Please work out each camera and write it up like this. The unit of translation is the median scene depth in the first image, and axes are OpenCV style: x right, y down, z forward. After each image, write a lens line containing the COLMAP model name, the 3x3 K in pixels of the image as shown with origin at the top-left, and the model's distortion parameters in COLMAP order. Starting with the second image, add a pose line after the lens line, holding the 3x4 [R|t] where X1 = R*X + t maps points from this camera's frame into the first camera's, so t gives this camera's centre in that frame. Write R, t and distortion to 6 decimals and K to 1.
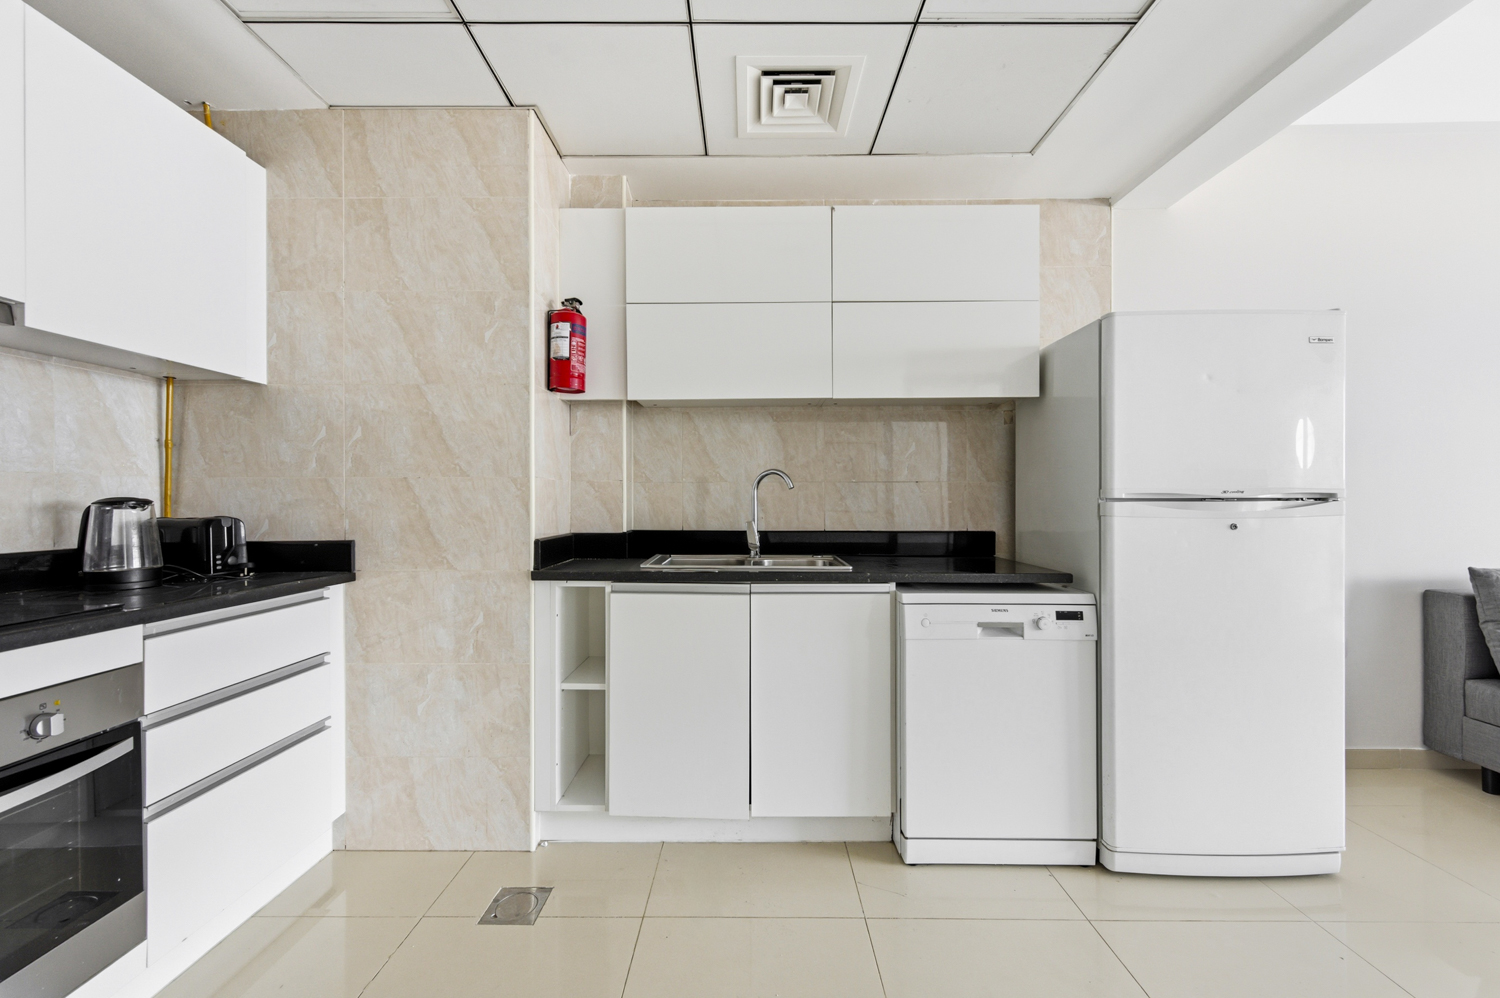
lens RADIAL K [[589.1, 0, 749.0], [0, 589.1, 499.2], [0, 0, 1]] dist [0.004605, -0.000409]
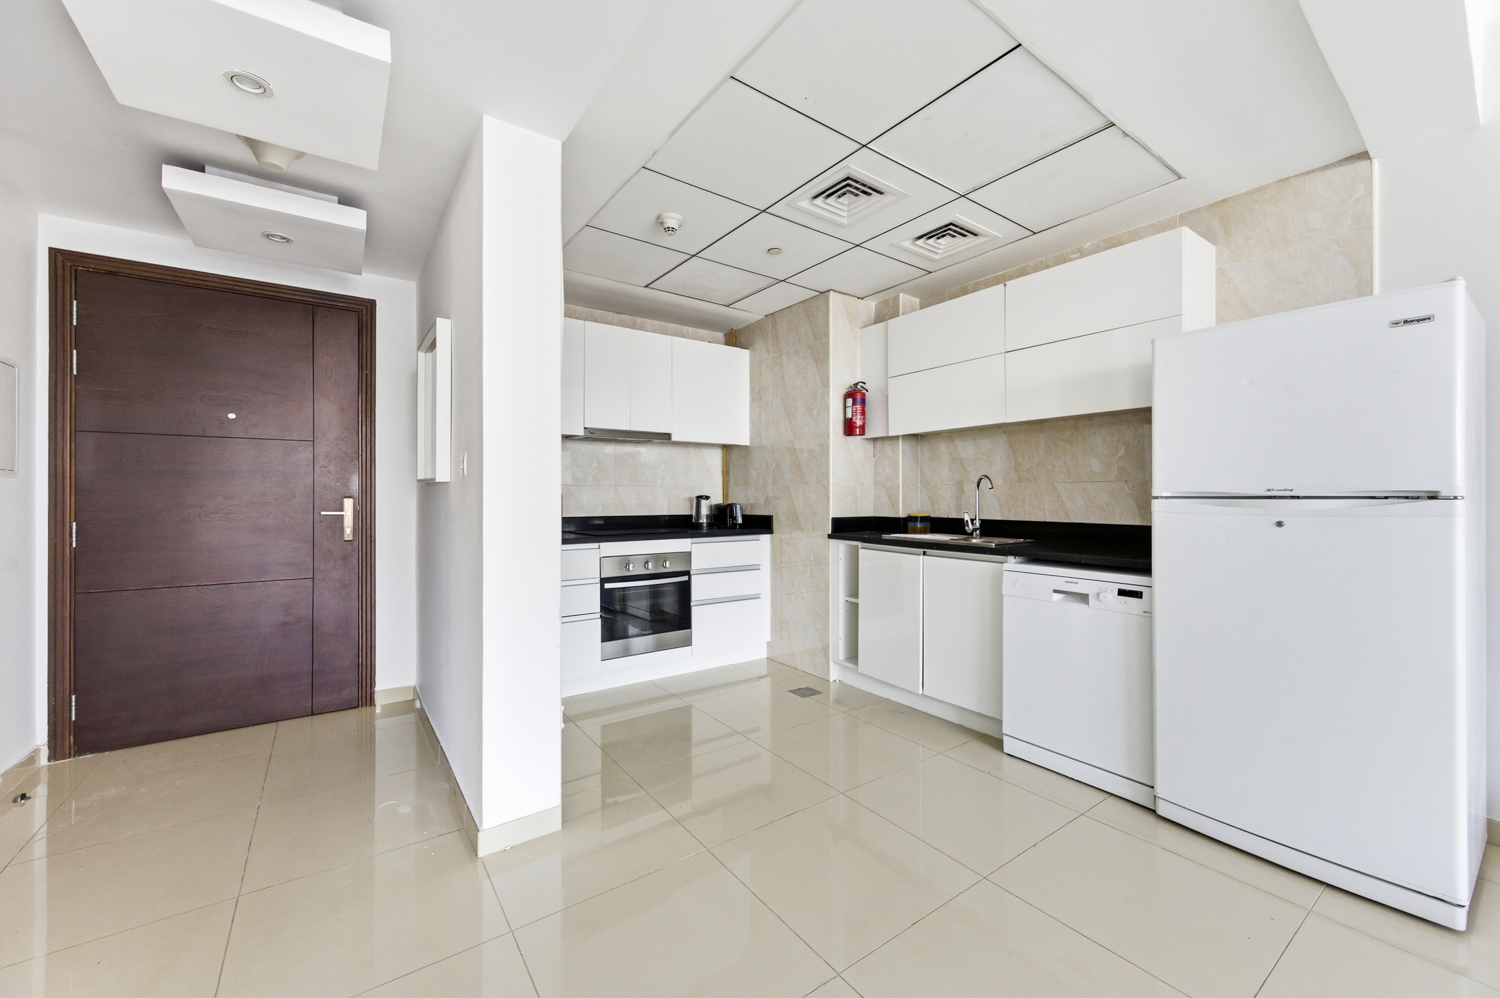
lens RADIAL K [[589.1, 0, 751.9], [0, 589.1, 496.4], [0, 0, 1]] dist [0.004605, -0.000409]
pose [[0.587020, 0.001780, -0.809571, 1.018987], [0.000170, 0.999997, 0.002322, -0.003739], [0.809573, -0.001500, 0.587018, -0.317913]]
